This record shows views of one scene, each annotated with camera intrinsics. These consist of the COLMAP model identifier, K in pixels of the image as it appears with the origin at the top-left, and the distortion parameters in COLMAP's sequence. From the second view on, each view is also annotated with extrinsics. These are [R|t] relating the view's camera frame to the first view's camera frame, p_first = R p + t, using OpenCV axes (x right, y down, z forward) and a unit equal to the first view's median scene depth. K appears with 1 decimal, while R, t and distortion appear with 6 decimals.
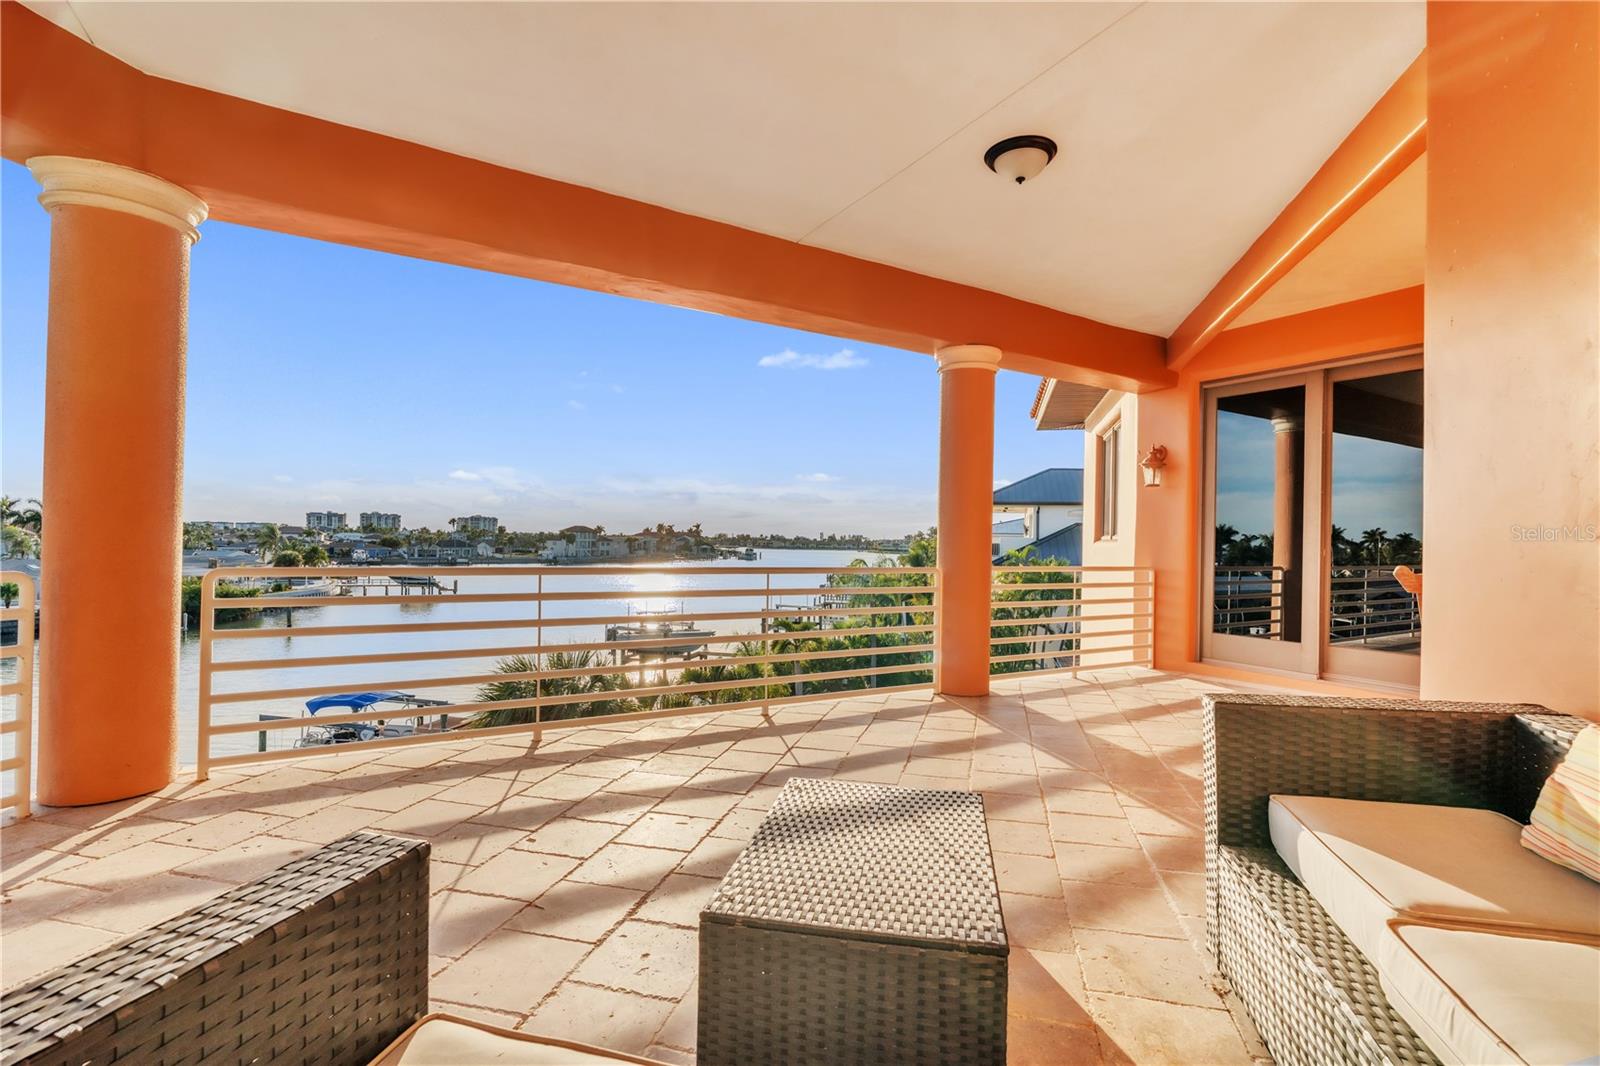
lens RADIAL K [[729.8, 0, 802.6], [0, 729.8, 530.3], [0, 0, 1]] dist [-0.002944, 0.000064]
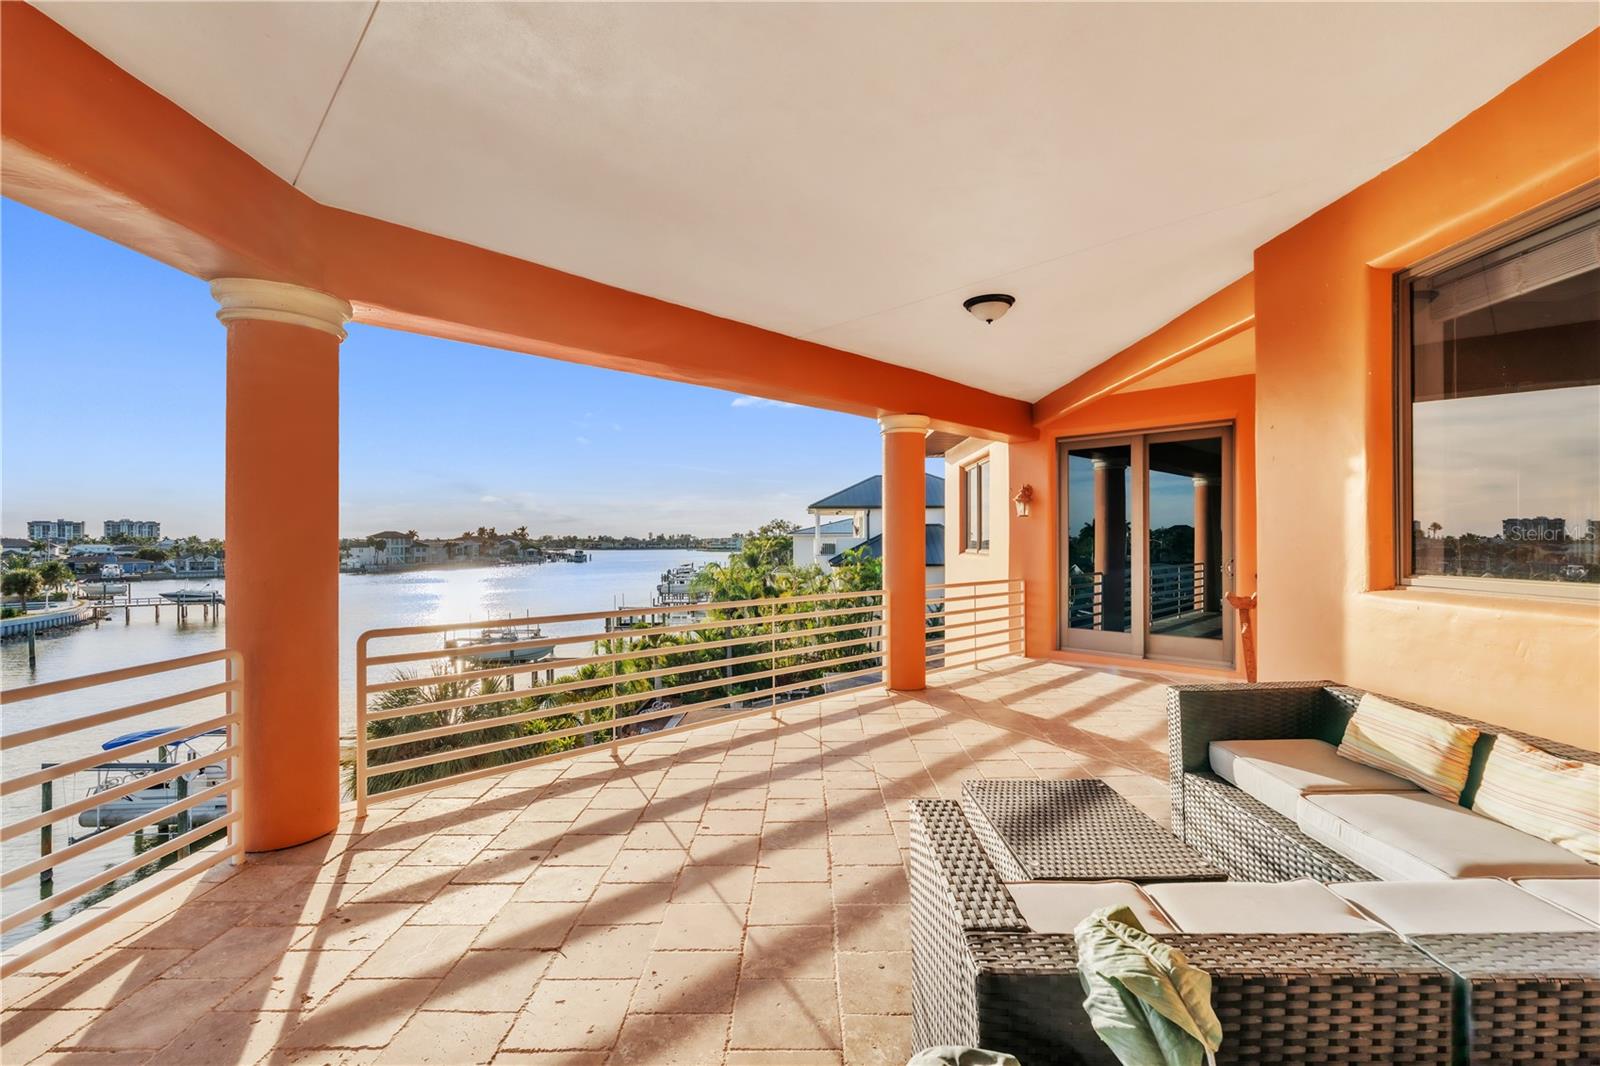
lens RADIAL K [[700.2, 0, 803.9], [0, 700.2, 533.2], [0, 0, 1]] dist [-0.002086, -0.000134]
pose [[0.970639, -0.020125, 0.239696, -0.141071], [0.018735, 0.999792, 0.008078, -0.034729], [-0.239809, -0.003350, 0.970814, -0.081714]]
